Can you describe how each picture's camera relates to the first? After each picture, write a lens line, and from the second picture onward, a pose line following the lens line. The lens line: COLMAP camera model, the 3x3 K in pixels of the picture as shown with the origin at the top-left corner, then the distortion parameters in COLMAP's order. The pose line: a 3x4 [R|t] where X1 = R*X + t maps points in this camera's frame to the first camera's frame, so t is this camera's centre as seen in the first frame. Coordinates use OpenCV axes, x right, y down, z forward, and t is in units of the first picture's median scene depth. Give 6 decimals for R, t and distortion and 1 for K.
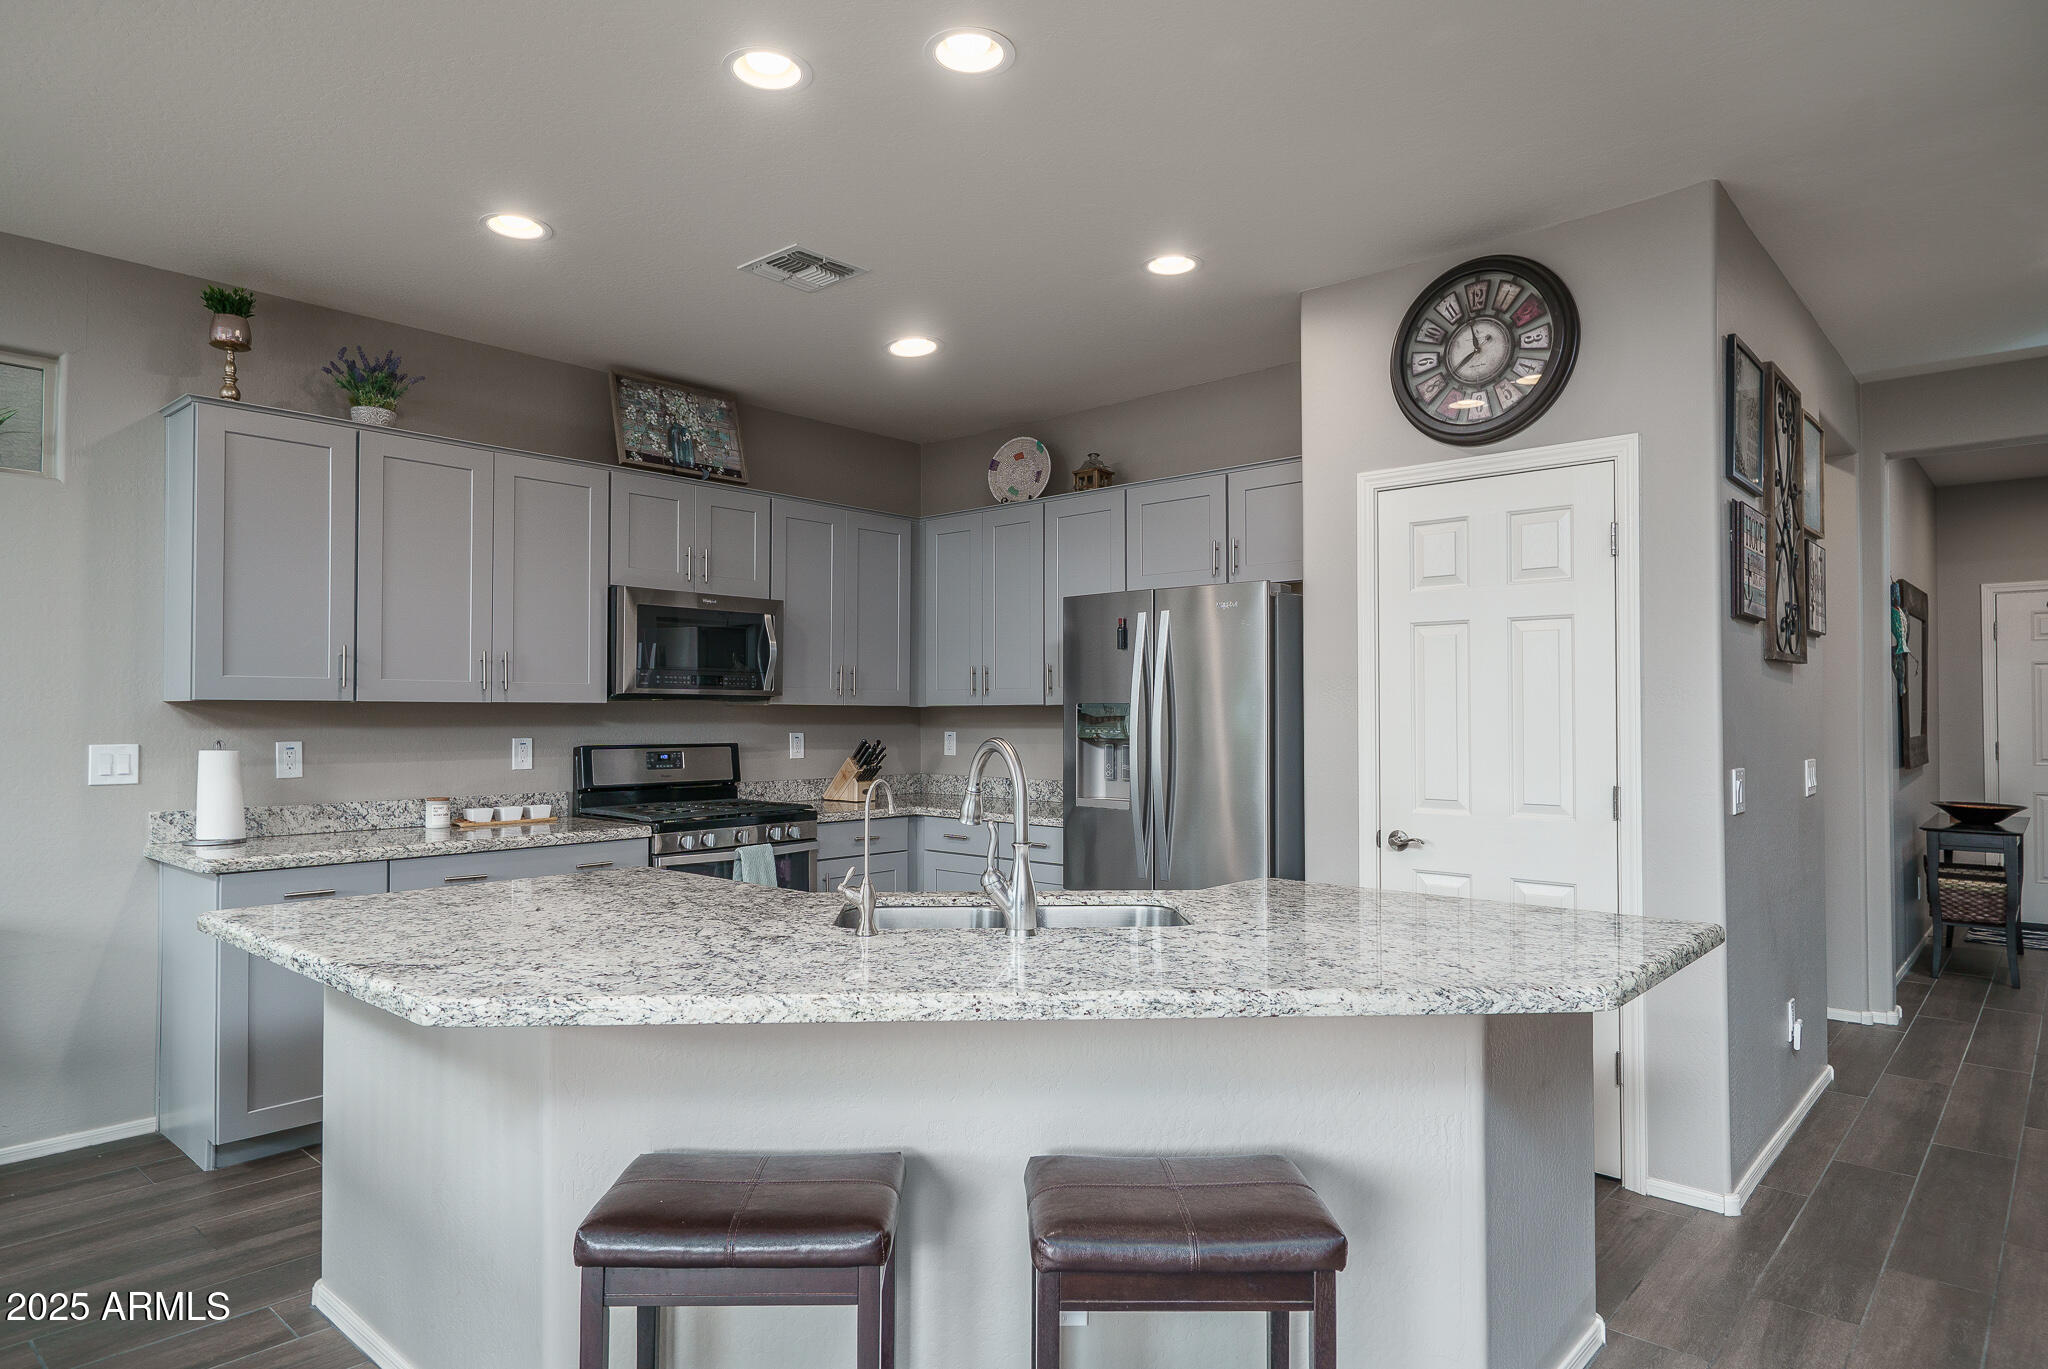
lens RADIAL K [[1221.4, 0, 1018.7], [0, 1221.4, 694.3], [0, 0, 1]] dist [0.004376, 0.000753]
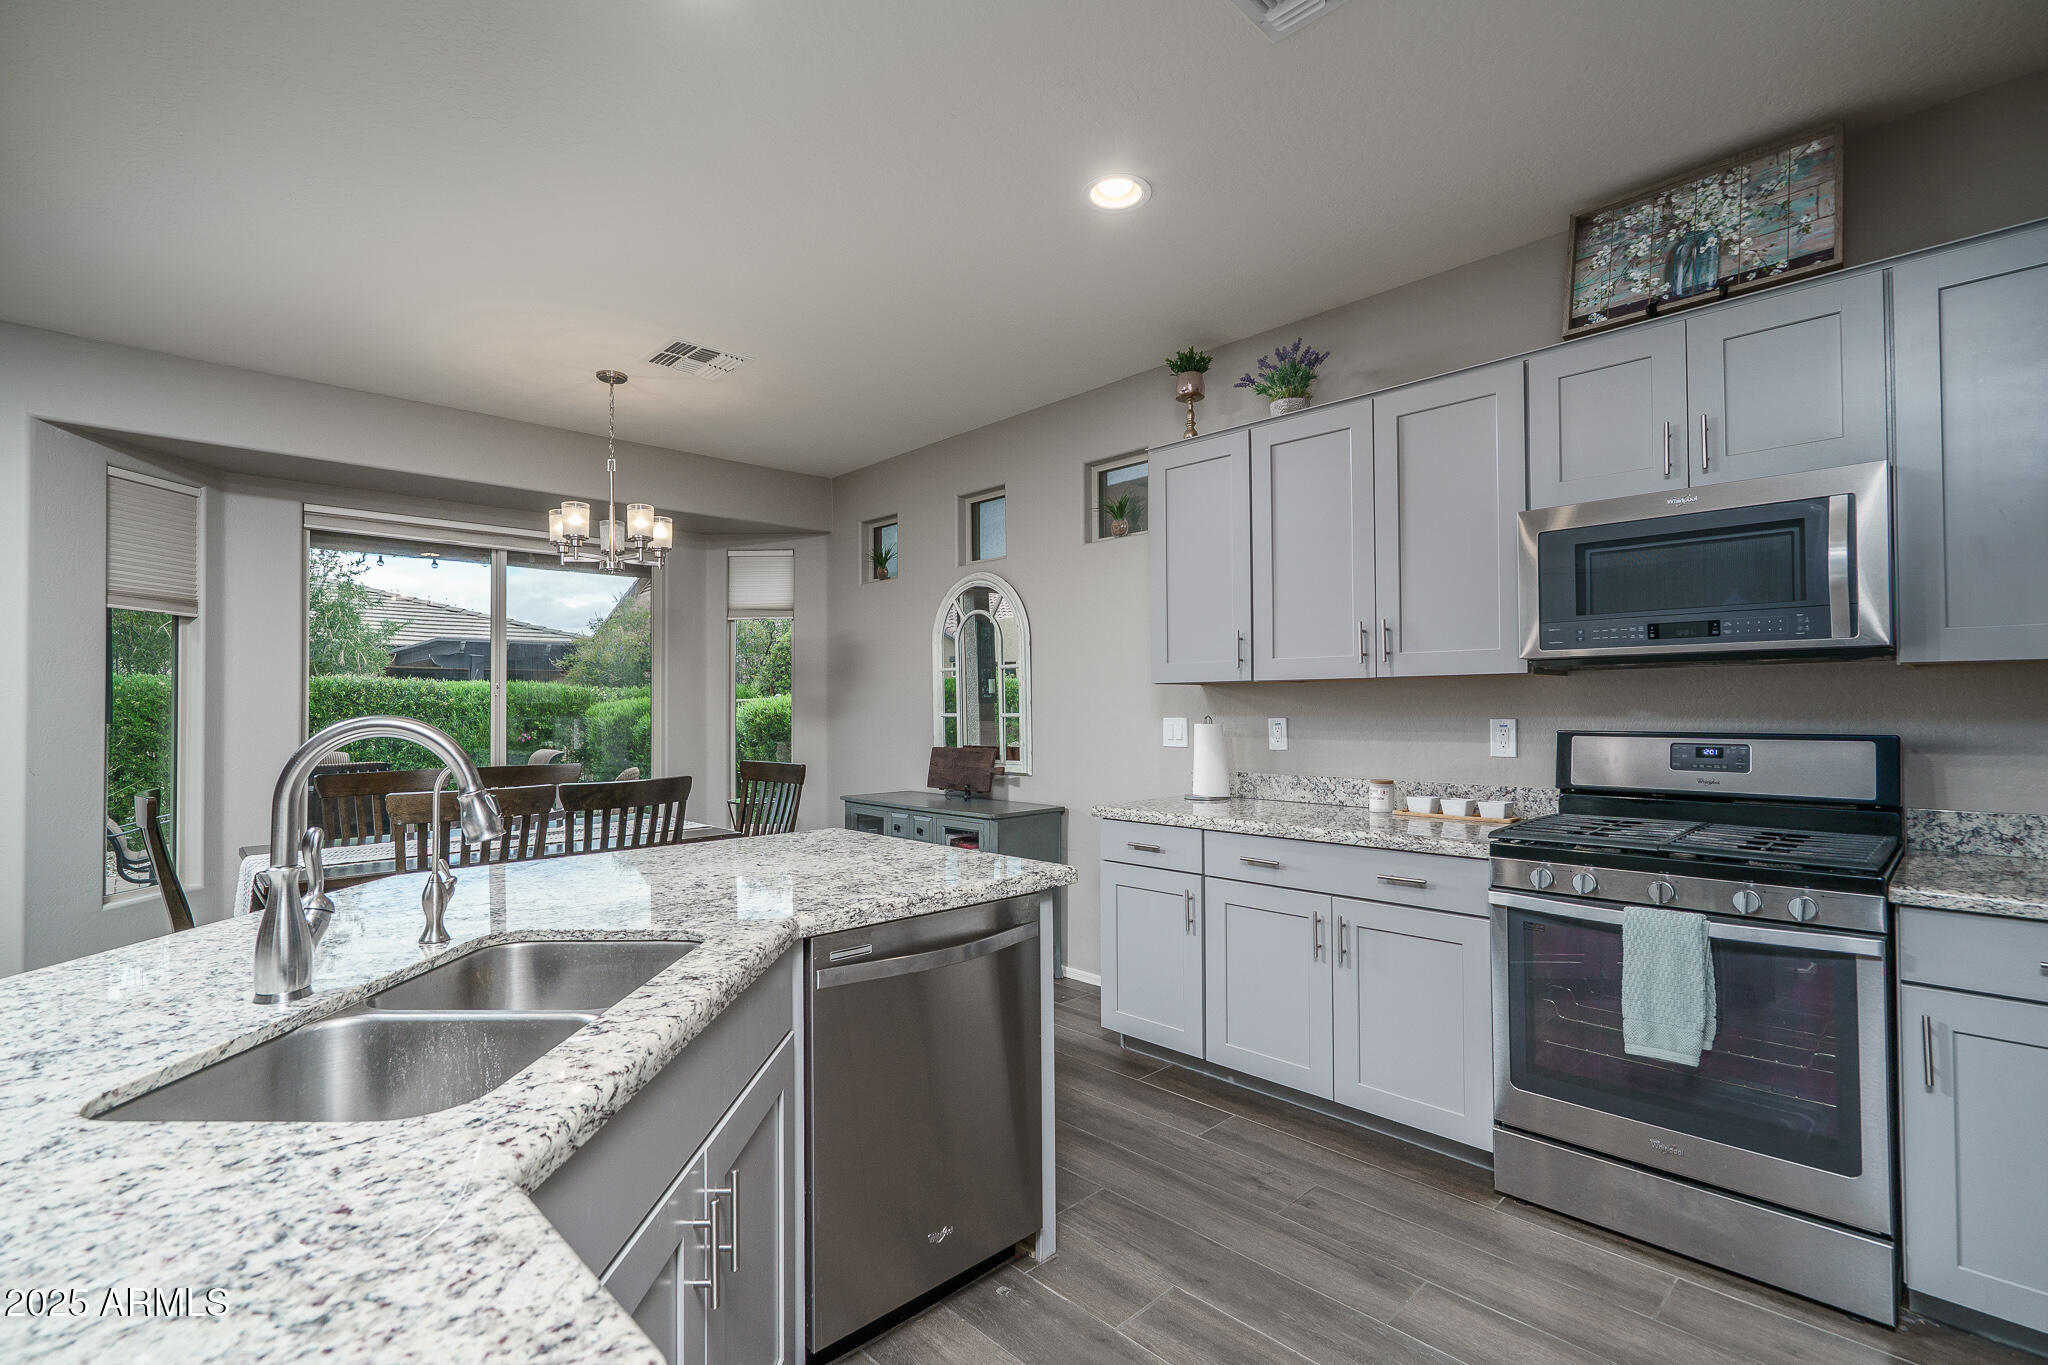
lens RADIAL K [[923.0, 0, 1023.9], [0, 923.0, 689.2], [0, 0, 1]] dist [-0.005628, -0.000280]
pose [[-0.088583, -0.019175, -0.995884, 0.241504], [0.021473, 0.999546, -0.021155, 0.021993], [0.995837, -0.023259, -0.088131, 0.734977]]
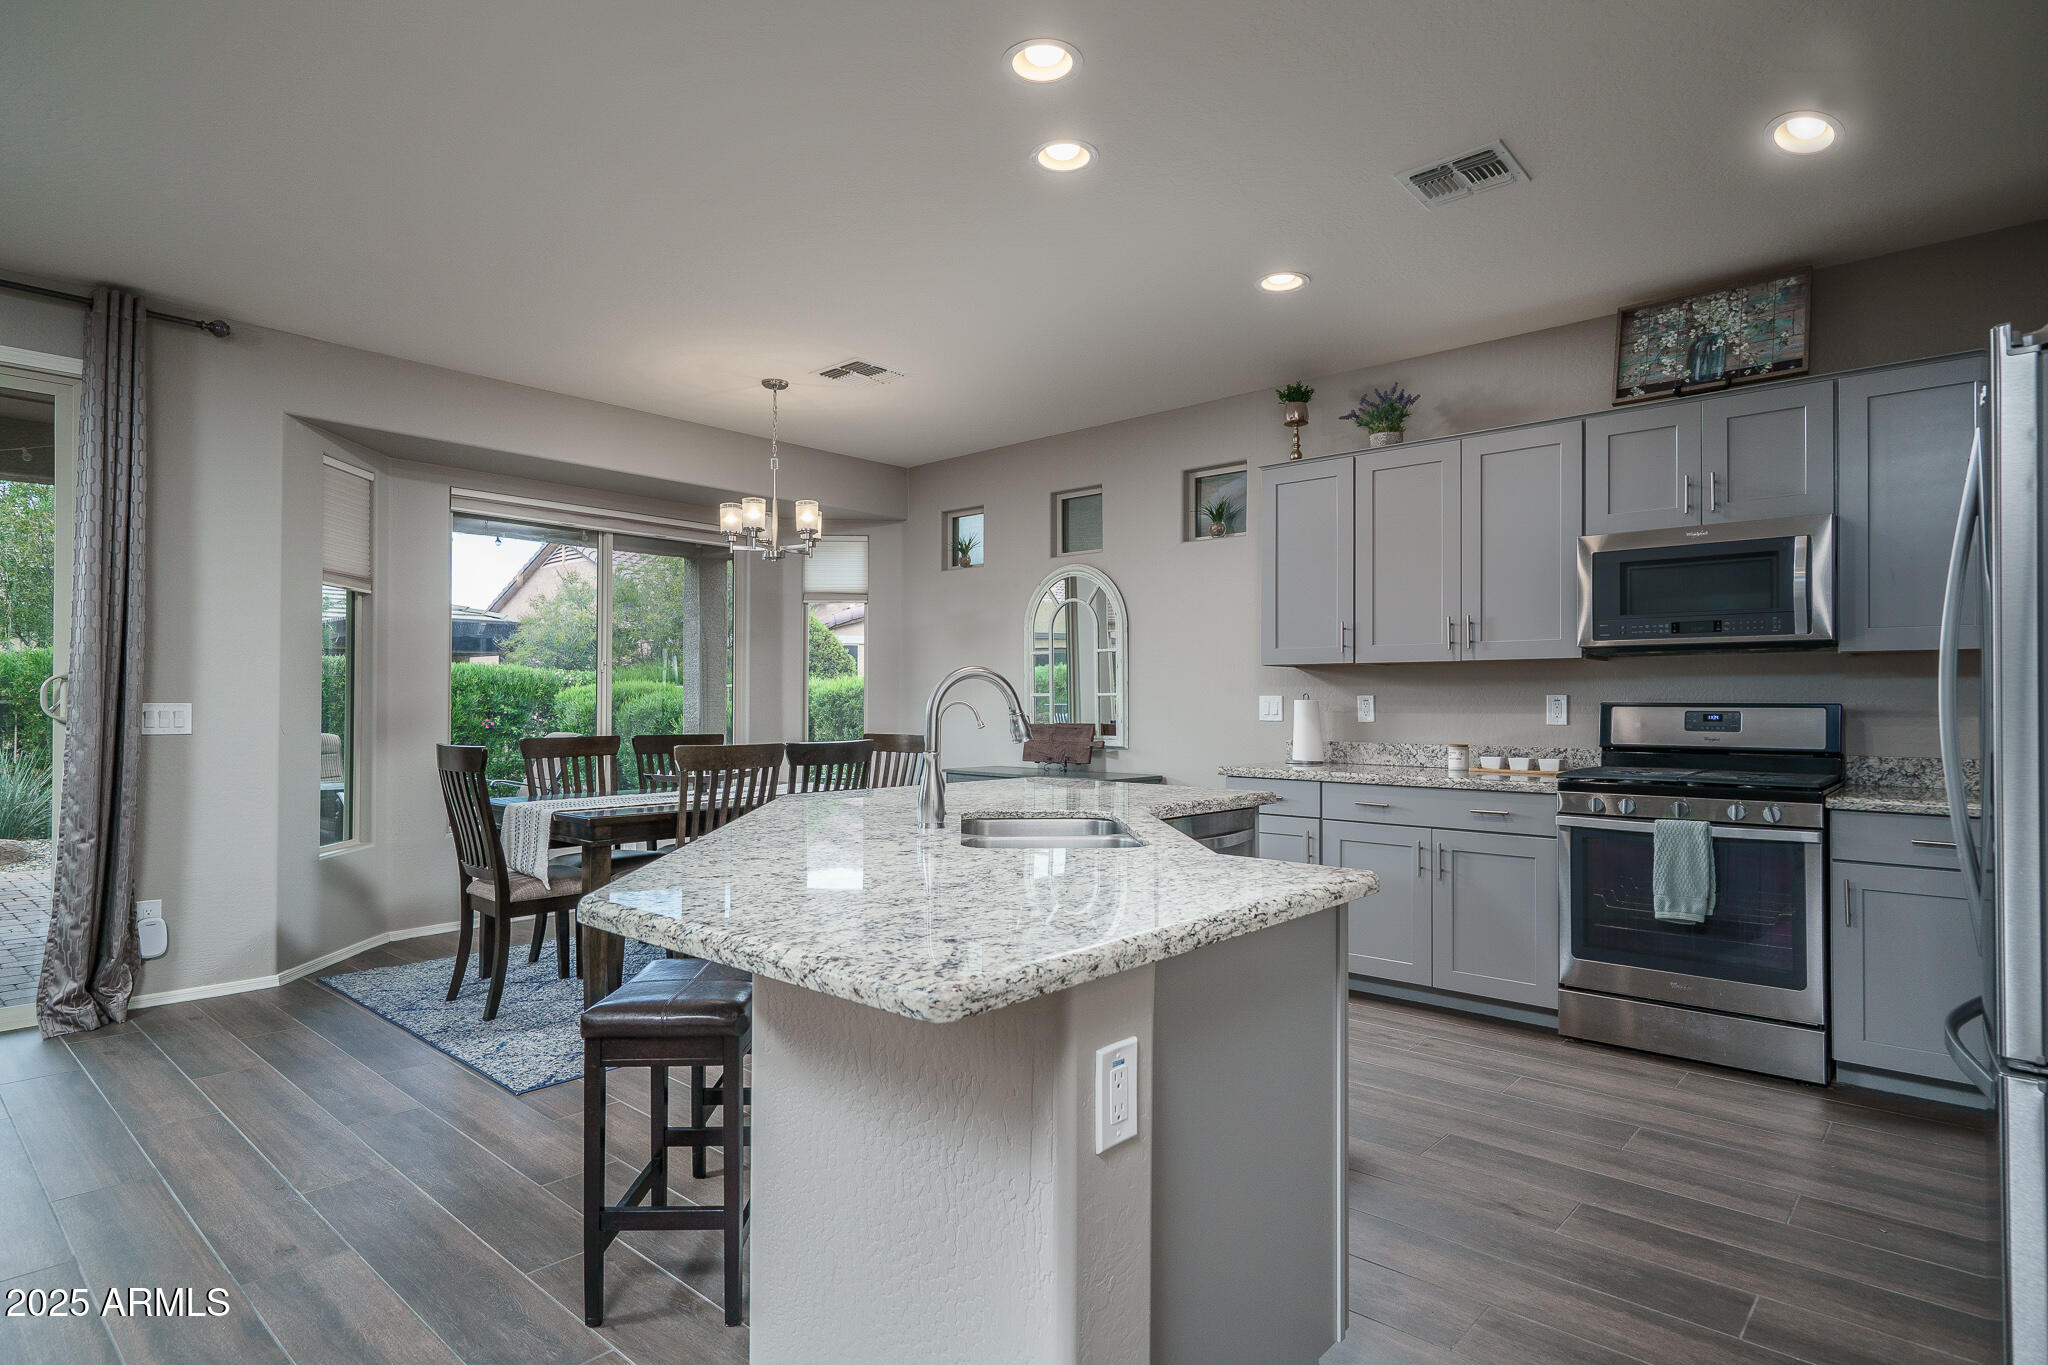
lens RADIAL K [[1070.5, 0, 1020.5], [0, 1070.5, 690.6], [0, 0, 1]] dist [-0.002341, -0.001537]
pose [[-0.019608, -0.013470, -0.999717, 0.518436], [0.011530, 0.999840, -0.013698, 0.039436], [0.999741, -0.011795, -0.019450, 0.559891]]
